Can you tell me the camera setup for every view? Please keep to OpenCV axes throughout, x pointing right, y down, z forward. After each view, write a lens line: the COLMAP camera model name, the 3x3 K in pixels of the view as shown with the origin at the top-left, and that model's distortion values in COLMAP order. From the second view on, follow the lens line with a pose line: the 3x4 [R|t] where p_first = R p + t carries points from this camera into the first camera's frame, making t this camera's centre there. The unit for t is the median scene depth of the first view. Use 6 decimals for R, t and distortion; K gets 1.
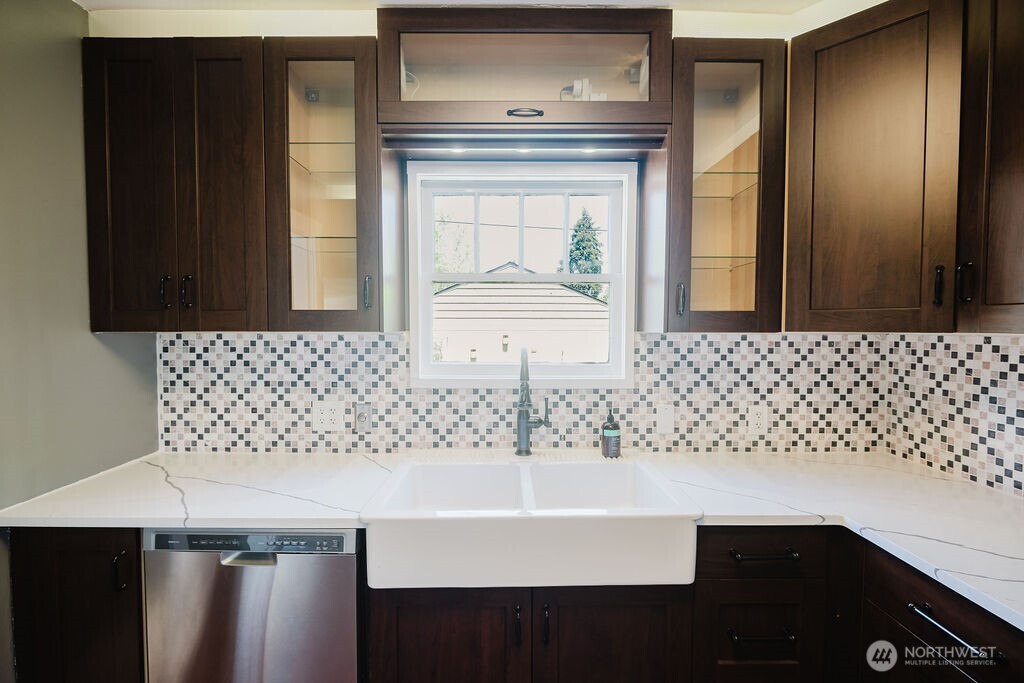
lens RADIAL K [[464.2, 0, 510.2], [0, 464.2, 343.2], [0, 0, 1]] dist [-0.000734, -0.003811]
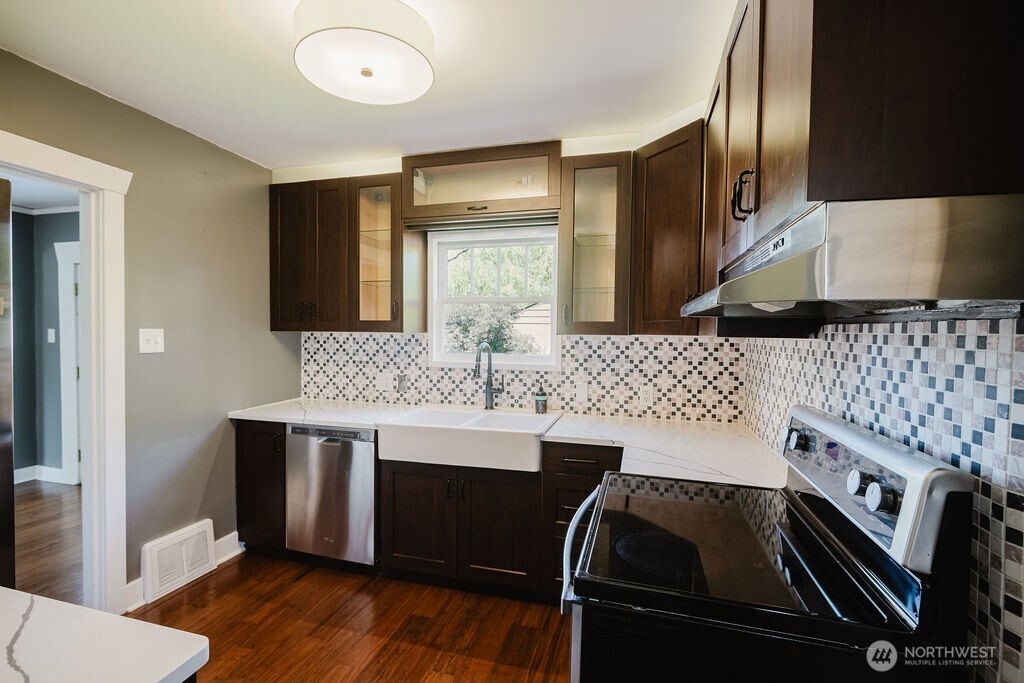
lens RADIAL K [[464.2, 0, 510.8], [0, 464.2, 341.5], [0, 0, 1]] dist [-0.000734, -0.003811]
pose [[0.961197, 0.014464, -0.275485, 0.527805], [-0.017826, 0.999794, -0.009705, 0.016693], [0.275288, 0.014239, 0.961256, -0.524175]]
